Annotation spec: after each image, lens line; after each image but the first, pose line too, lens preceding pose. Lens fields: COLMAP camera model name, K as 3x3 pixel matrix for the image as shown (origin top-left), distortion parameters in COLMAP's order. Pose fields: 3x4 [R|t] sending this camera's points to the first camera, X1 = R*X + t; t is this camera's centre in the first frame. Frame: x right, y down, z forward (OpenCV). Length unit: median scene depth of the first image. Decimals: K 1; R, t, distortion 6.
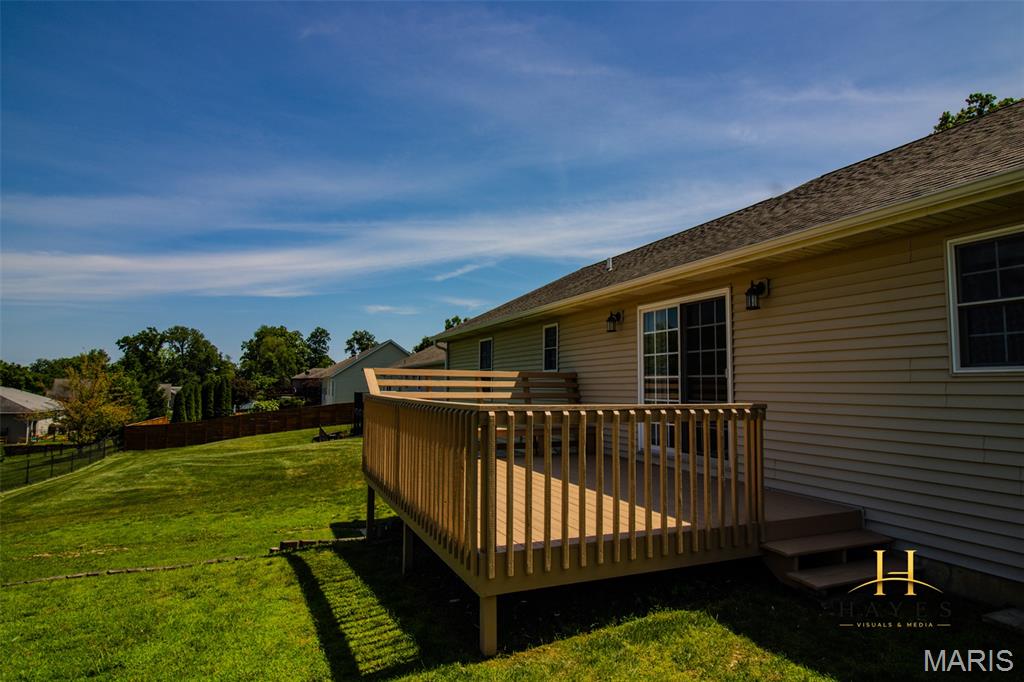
lens RADIAL K [[582.9, 0, 515.5], [0, 582.9, 342.4], [0, 0, 1]] dist [0.001195, -0.000632]
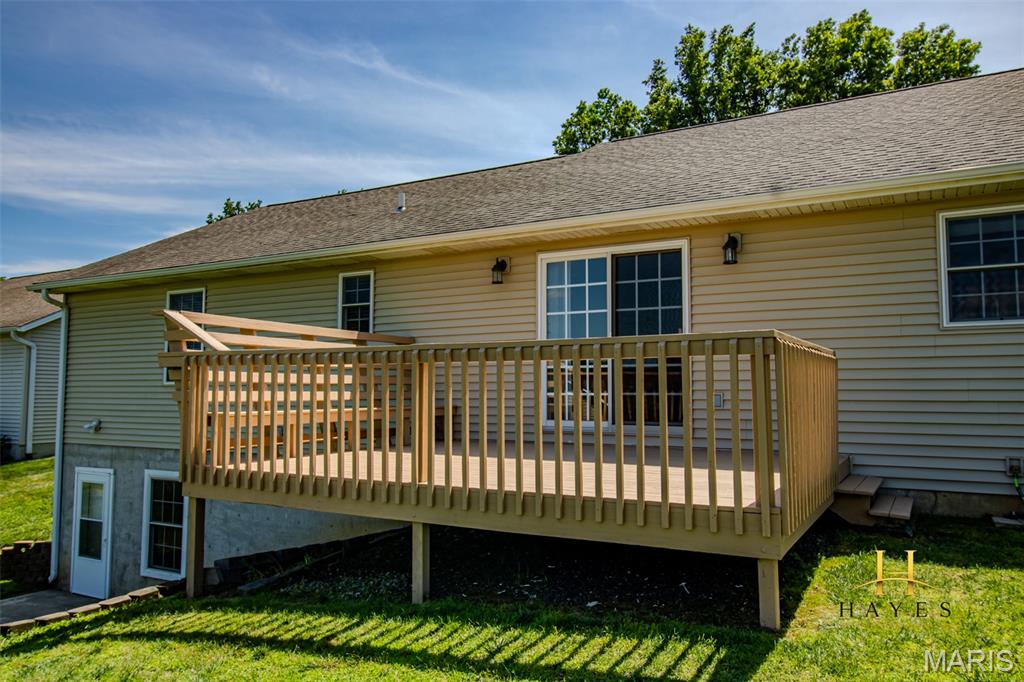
lens RADIAL K [[708.5, 0, 509.0], [0, 708.5, 336.4], [0, 0, 1]] dist [0.005730, -0.000119]
pose [[0.776709, 0.031290, 0.629082, -0.723387], [-0.037023, 0.999306, -0.003994, 0.096563], [-0.628770, -0.020188, 0.777329, 0.390284]]
